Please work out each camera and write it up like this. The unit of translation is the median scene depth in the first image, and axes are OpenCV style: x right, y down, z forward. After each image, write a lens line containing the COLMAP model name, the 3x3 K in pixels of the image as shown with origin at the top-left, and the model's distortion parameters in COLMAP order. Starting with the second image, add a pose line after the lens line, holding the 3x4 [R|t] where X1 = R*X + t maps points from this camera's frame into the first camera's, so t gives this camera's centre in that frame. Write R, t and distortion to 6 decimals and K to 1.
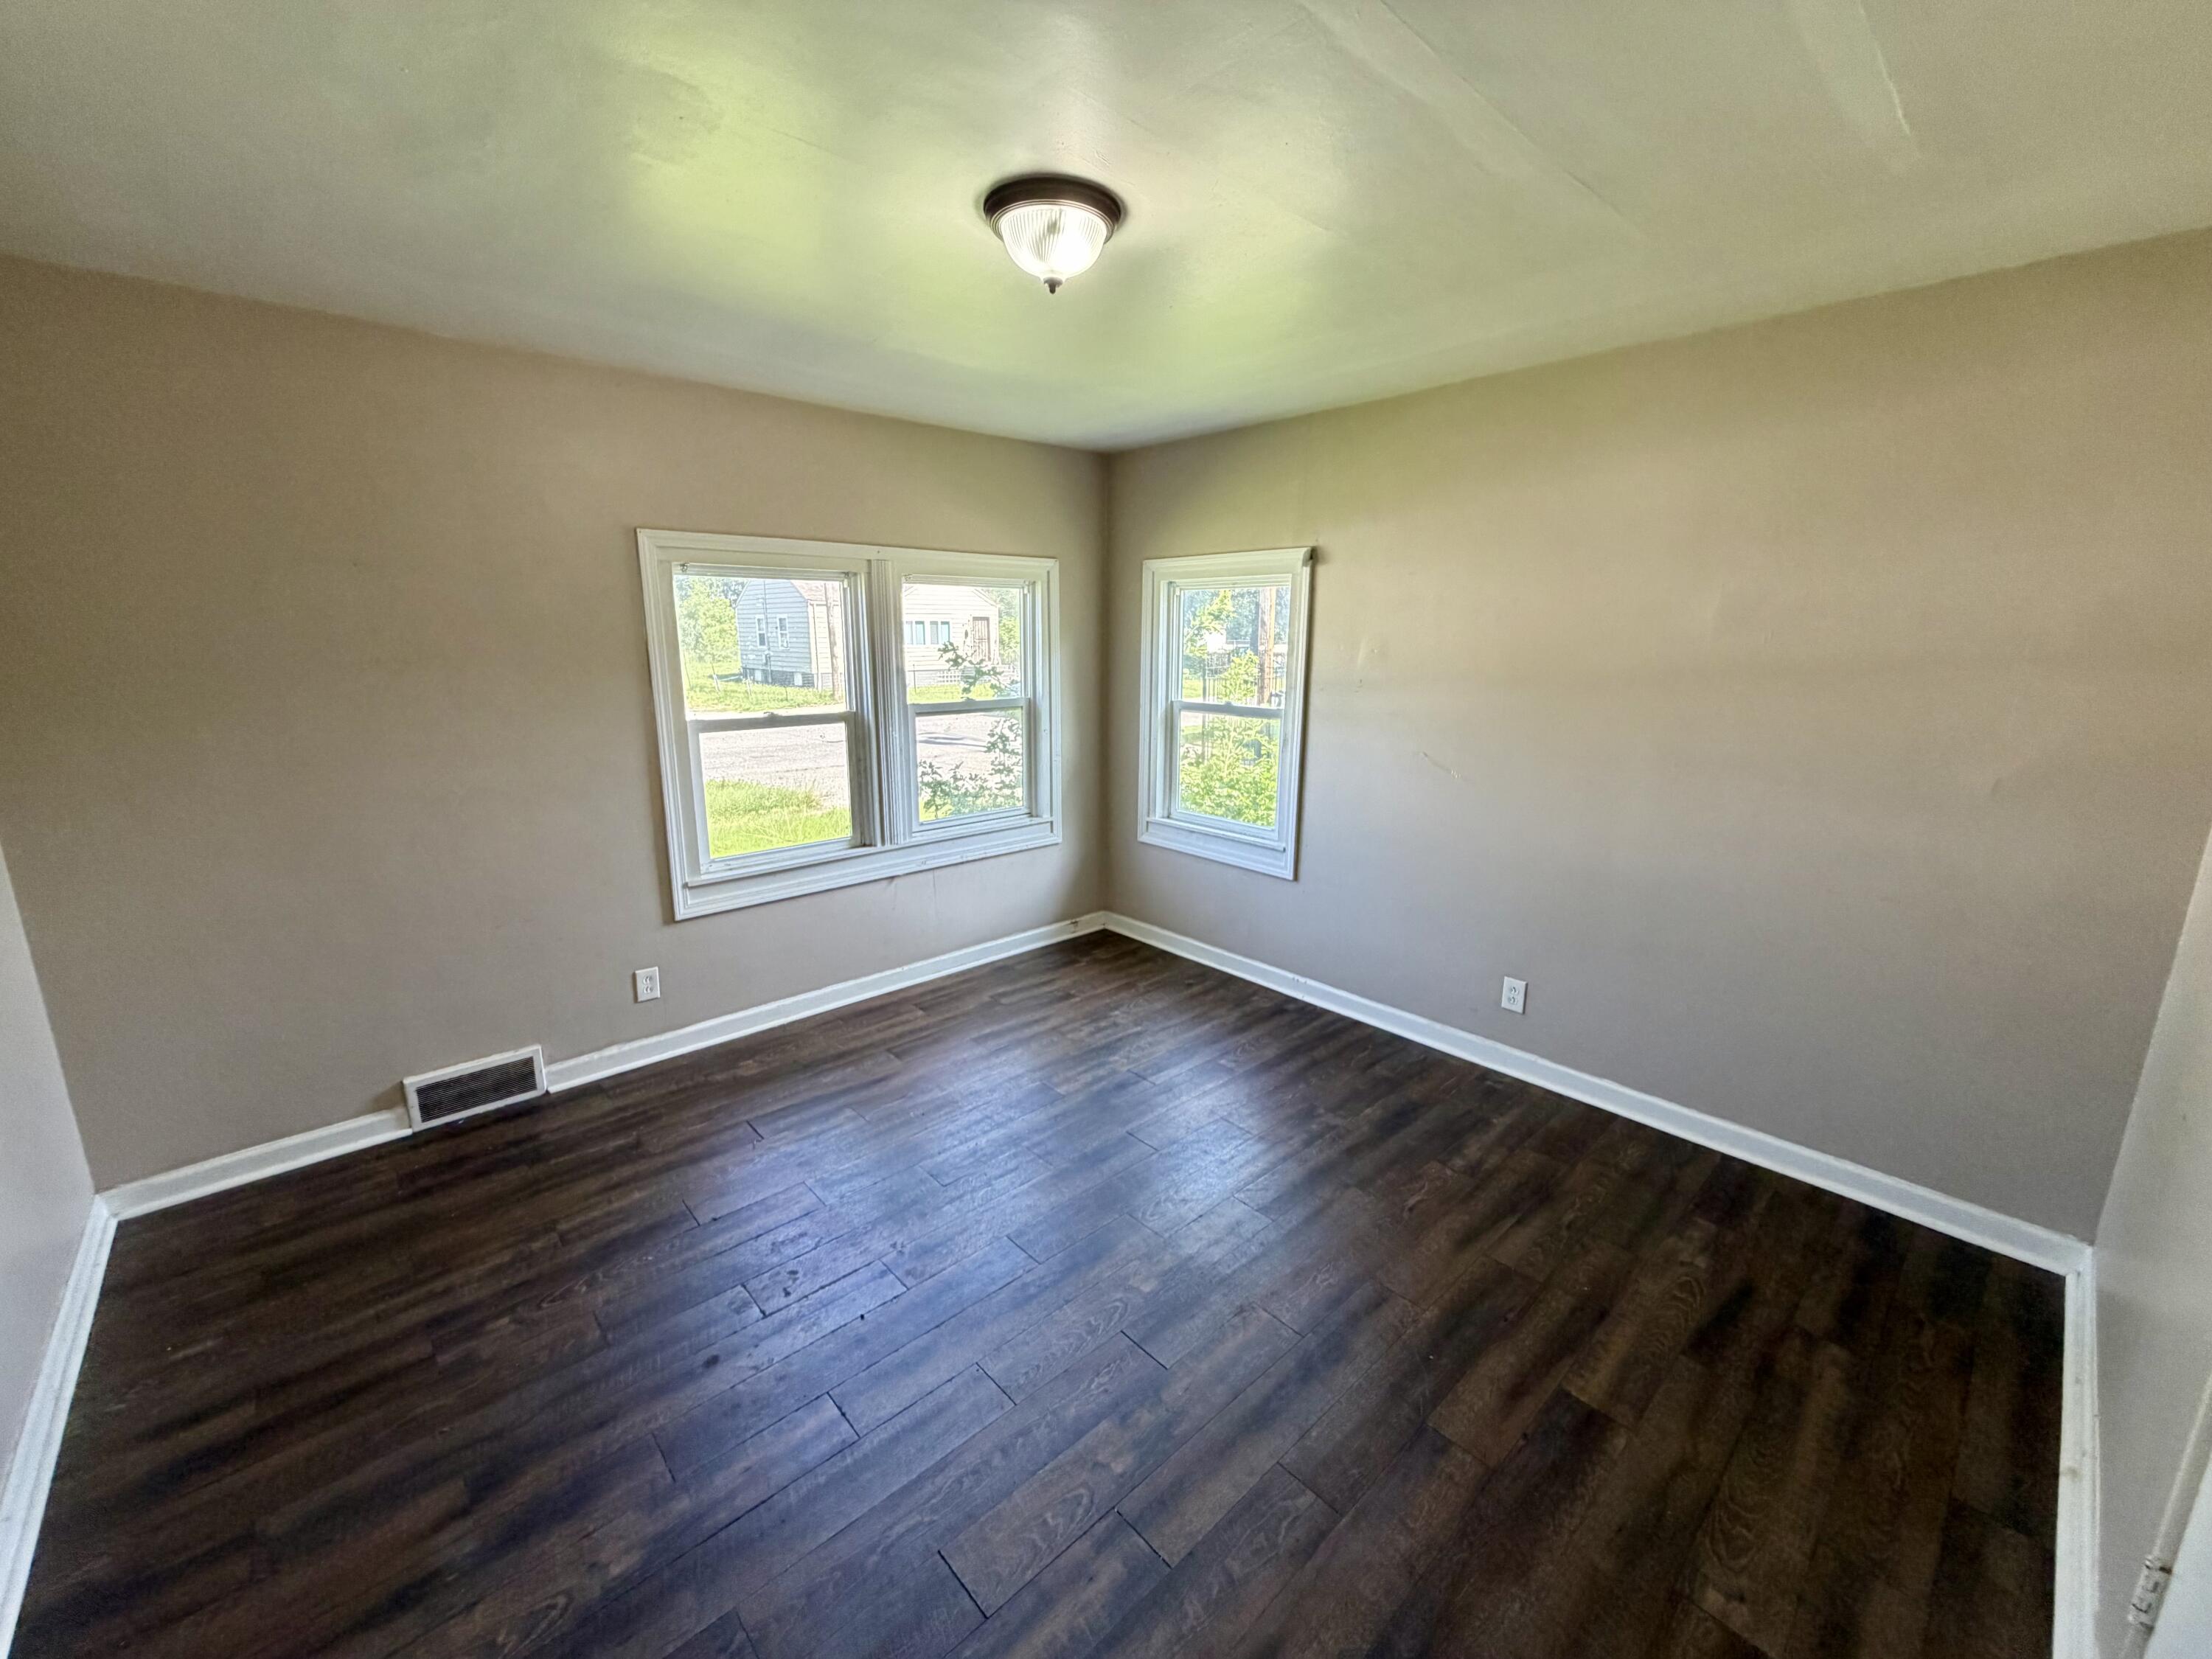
lens RADIAL K [[880.8, 0, 1106.0], [0, 880.8, 829.5], [0, 0, 1]] dist [0.000527, 0.000017]
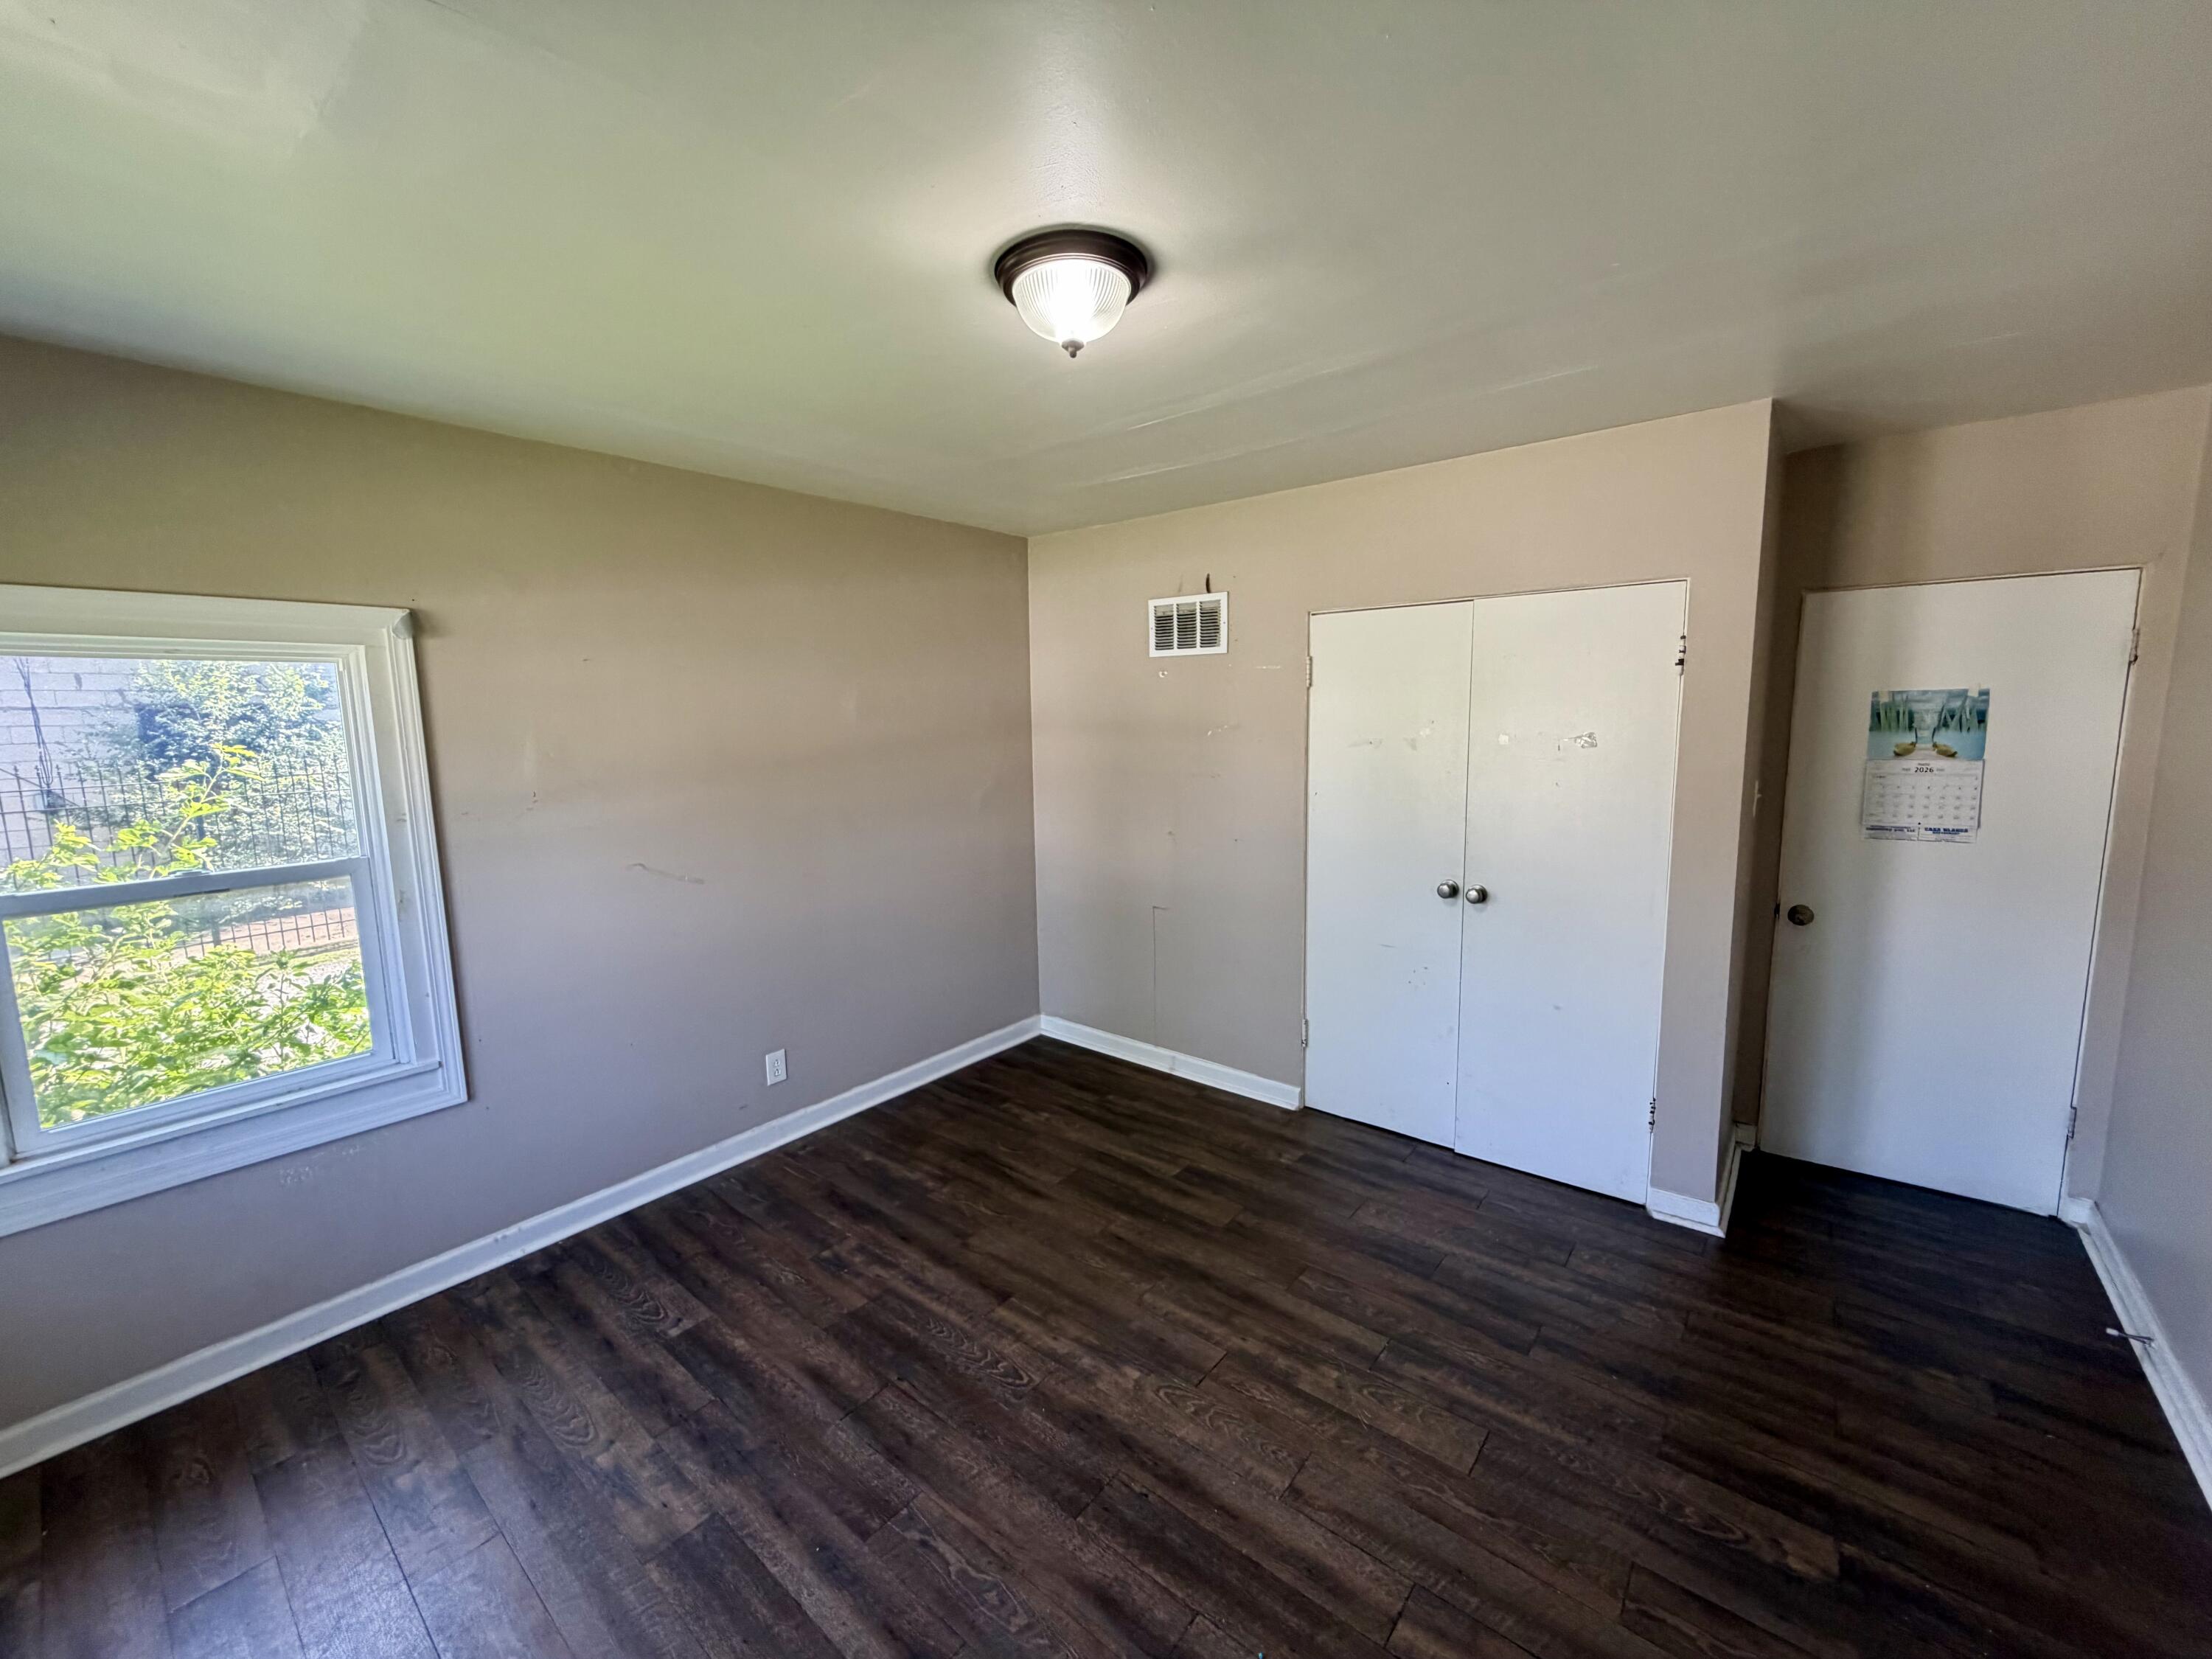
lens RADIAL K [[881.7, 0, 1100.4], [0, 881.7, 825.9], [0, 0, 1]] dist [0.000445, -0.000132]
pose [[-0.133278, -0.133591, 0.982034, -0.625818], [0.238137, 0.957528, 0.162576, -0.177712], [-0.962044, 0.255526, -0.095805, 0.728508]]
